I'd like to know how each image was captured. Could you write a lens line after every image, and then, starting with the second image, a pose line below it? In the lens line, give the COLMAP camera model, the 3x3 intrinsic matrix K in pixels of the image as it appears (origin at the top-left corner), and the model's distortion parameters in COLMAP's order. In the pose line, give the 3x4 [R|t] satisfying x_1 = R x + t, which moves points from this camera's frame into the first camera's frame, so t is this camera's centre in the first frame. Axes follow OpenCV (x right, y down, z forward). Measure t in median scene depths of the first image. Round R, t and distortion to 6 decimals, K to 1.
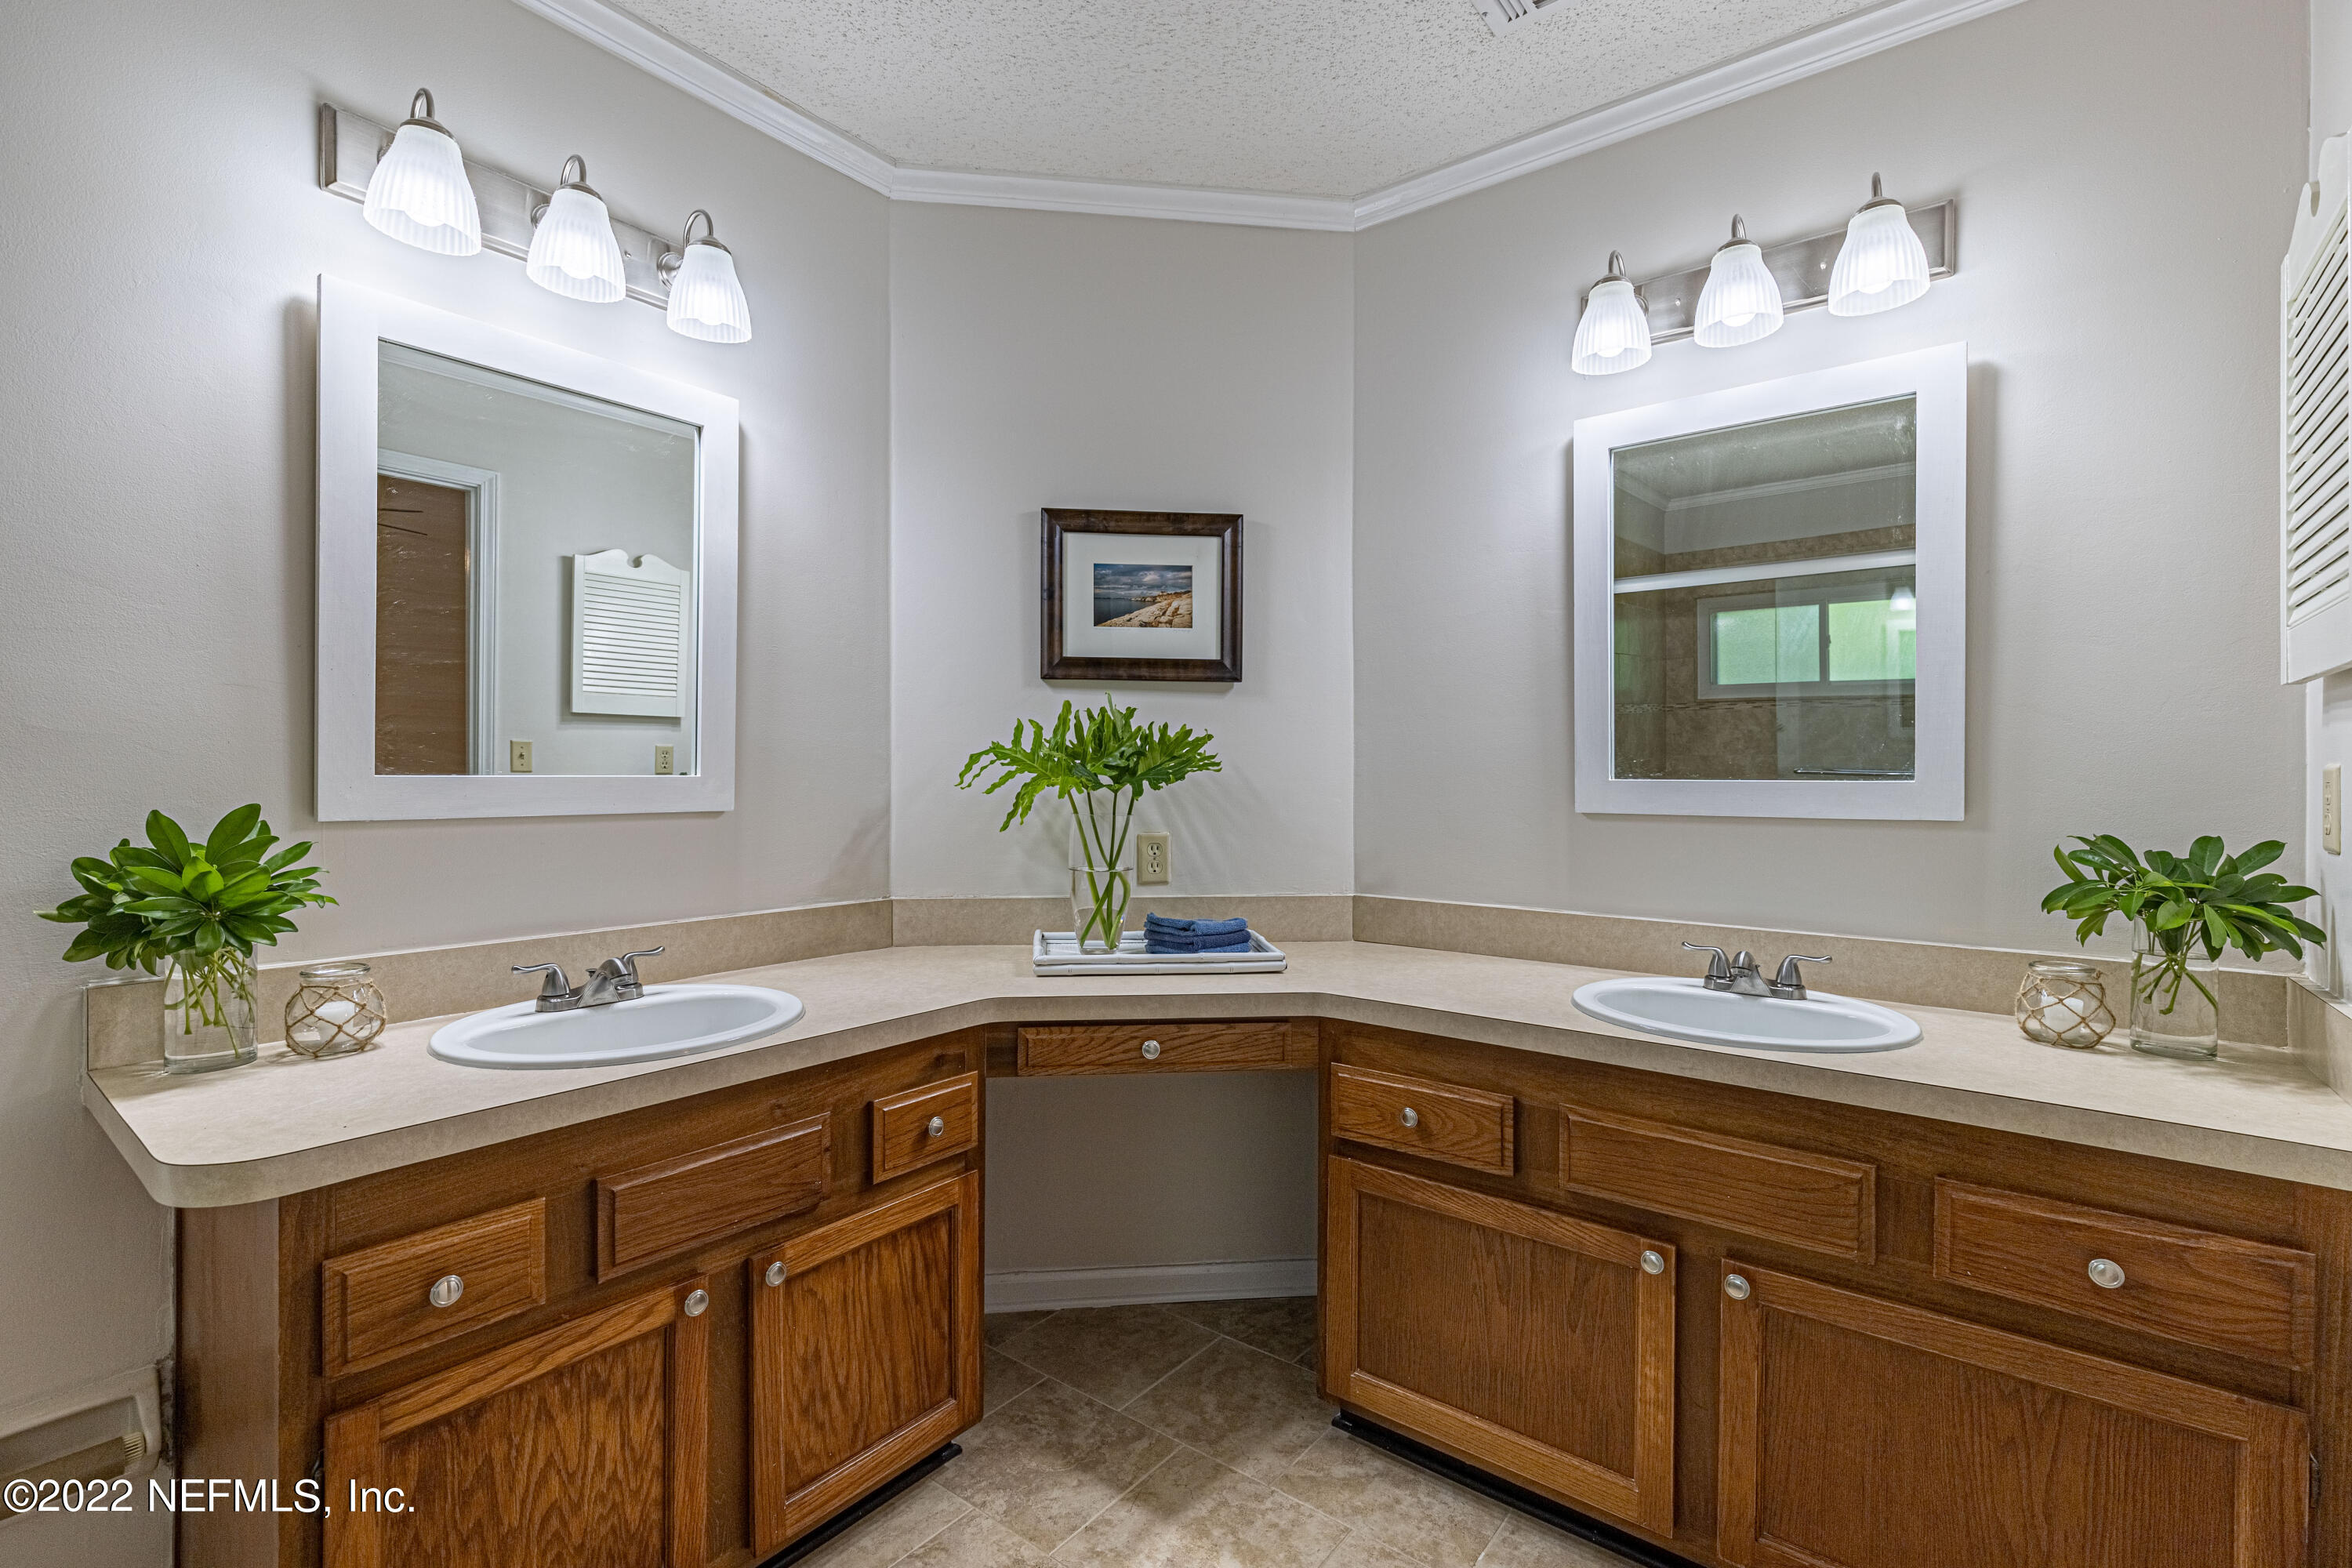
lens RADIAL K [[1051.2, 0, 1178.1], [0, 1051.2, 780.0], [0, 0, 1]] dist [0.004759, 0.000177]
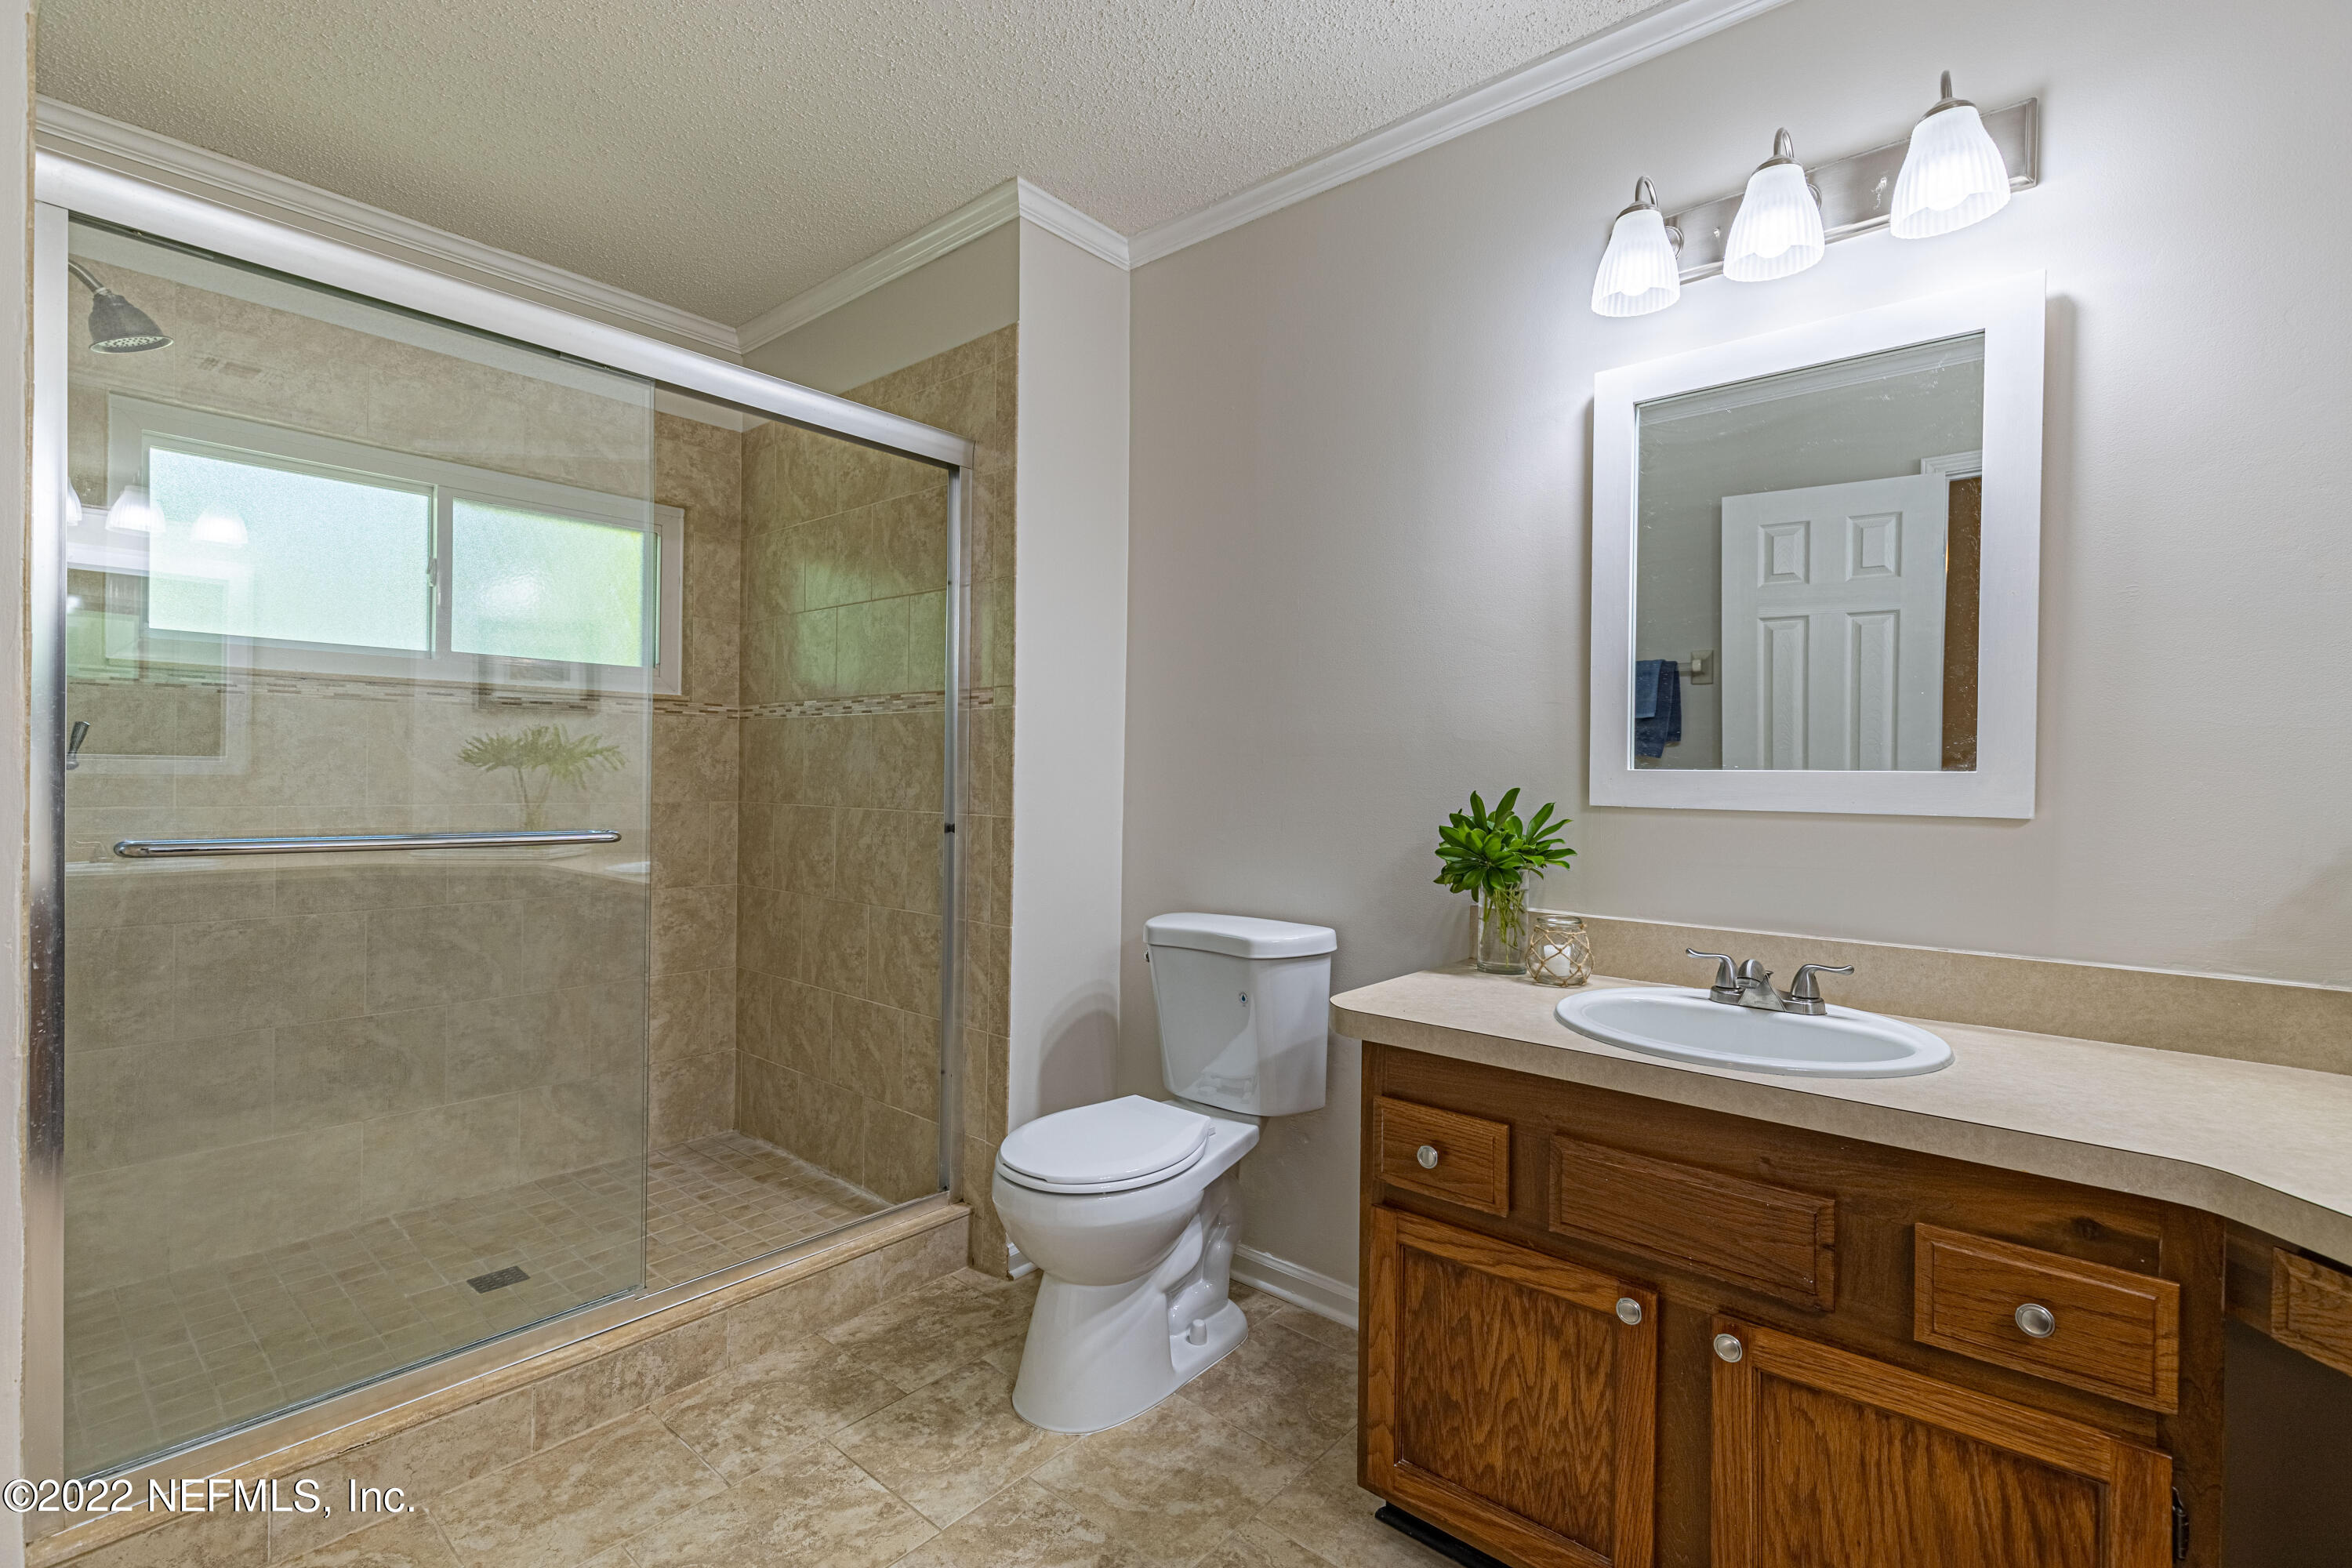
lens RADIAL K [[1051.2, 0, 1178.1], [0, 1051.2, 780.0], [0, 0, 1]] dist [0.004759, 0.000177]
pose [[-0.048056, -0.000708, -0.998844, 0.525116], [-0.018359, 0.999831, 0.000175, 0.018604], [0.998676, 0.018346, -0.048061, 0.626224]]
